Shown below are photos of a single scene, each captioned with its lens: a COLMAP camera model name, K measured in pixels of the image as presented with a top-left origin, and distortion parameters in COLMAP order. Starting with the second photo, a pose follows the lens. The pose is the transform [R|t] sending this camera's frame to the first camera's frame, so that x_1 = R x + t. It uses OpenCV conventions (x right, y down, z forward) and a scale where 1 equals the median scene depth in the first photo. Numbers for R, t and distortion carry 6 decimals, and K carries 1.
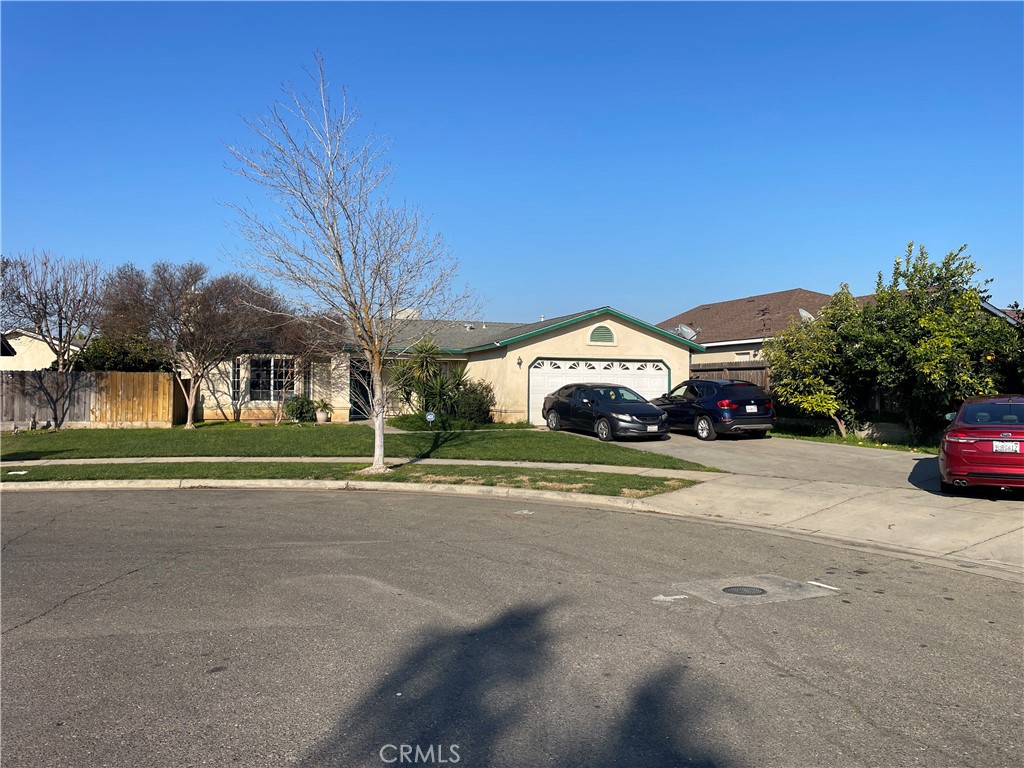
lens RADIAL K [[769.1, 0, 514.3], [0, 769.1, 373.7], [0, 0, 1]] dist [0.089351, -0.114411]
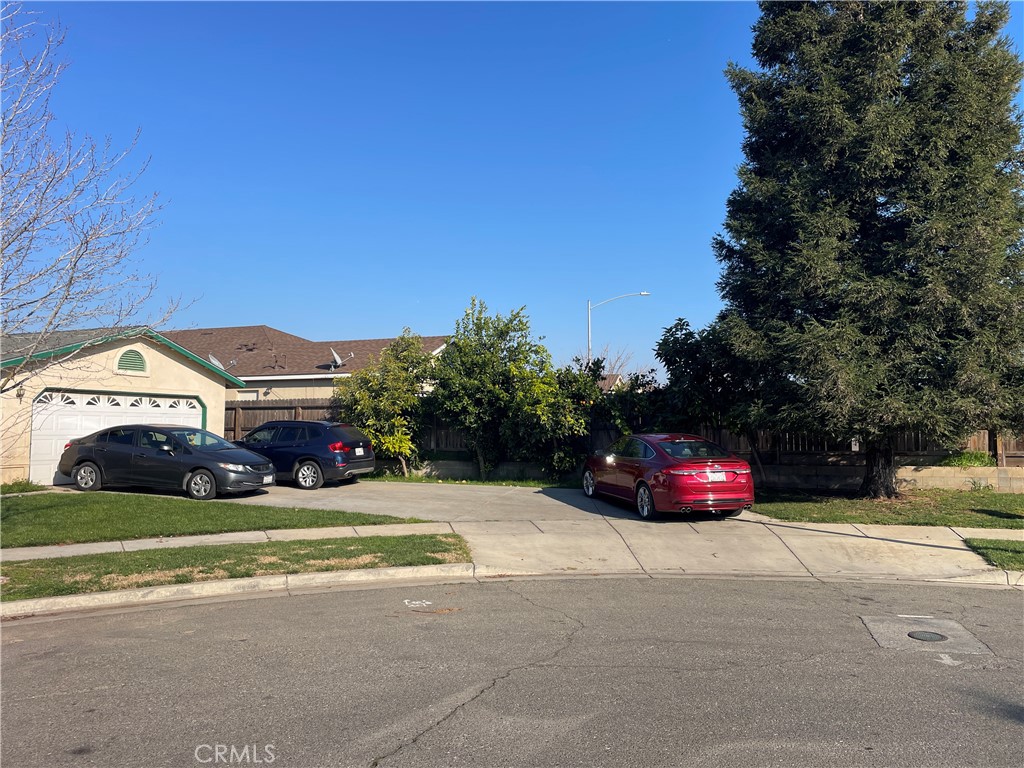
lens RADIAL K [[769.1, 0, 514.3], [0, 769.1, 373.7], [0, 0, 1]] dist [0.089351, -0.114411]
pose [[0.651149, 0.048493, 0.757399, -0.258088], [-0.009443, 0.998397, -0.055805, 0.001797], [-0.758891, 0.029186, 0.650563, 0.234204]]
